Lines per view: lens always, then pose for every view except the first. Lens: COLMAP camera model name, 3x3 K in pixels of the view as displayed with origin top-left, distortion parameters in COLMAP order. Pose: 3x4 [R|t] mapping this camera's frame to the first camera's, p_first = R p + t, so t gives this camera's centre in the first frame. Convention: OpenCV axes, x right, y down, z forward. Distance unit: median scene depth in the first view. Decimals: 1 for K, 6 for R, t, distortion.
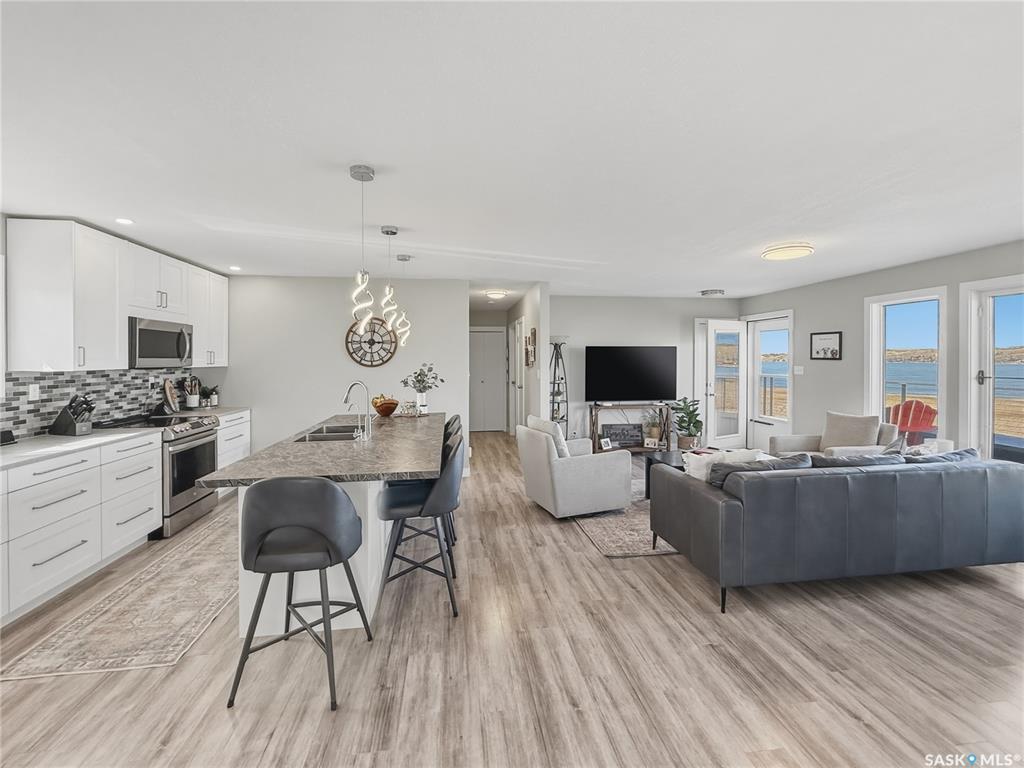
lens RADIAL K [[432.4, 0, 508.7], [0, 432.4, 361.2], [0, 0, 1]] dist [-0.001369, -0.000134]
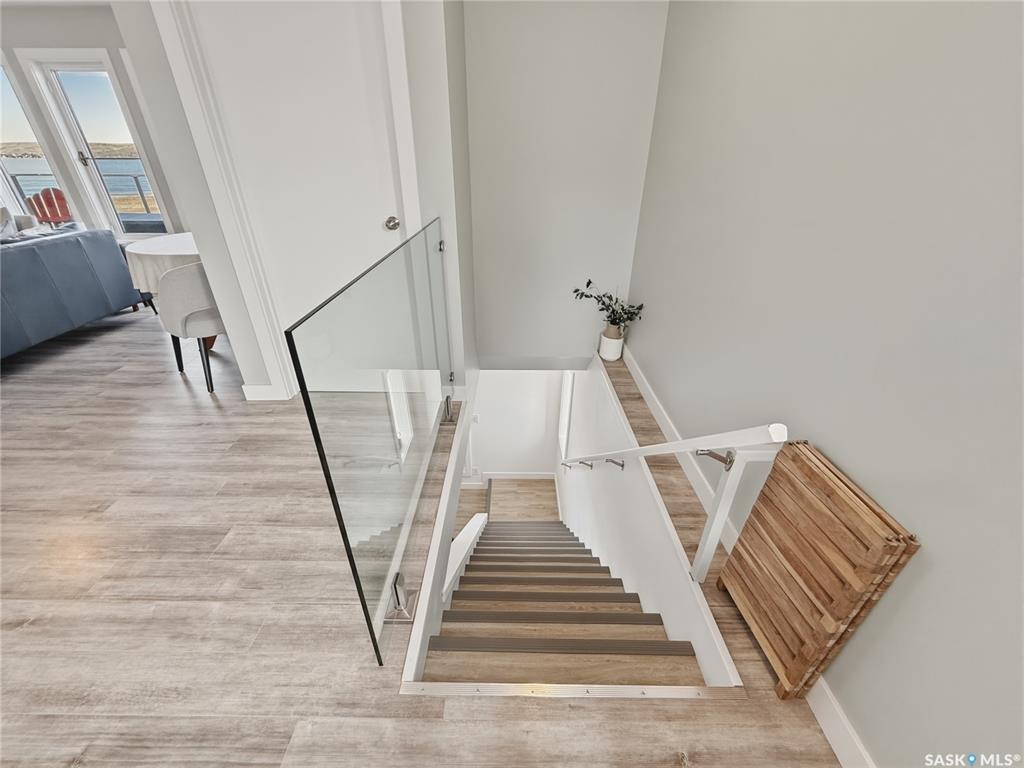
lens RADIAL K [[408.3, 0, 512.4], [0, 408.3, 377.9], [0, 0, 1]] dist [-0.000947, 0.000542]
pose [[0.132825, -0.468788, 0.873267, 0.038786], [-0.001586, 0.880972, 0.473166, 0.026982], [-0.991138, -0.064233, 0.116272, -0.198562]]
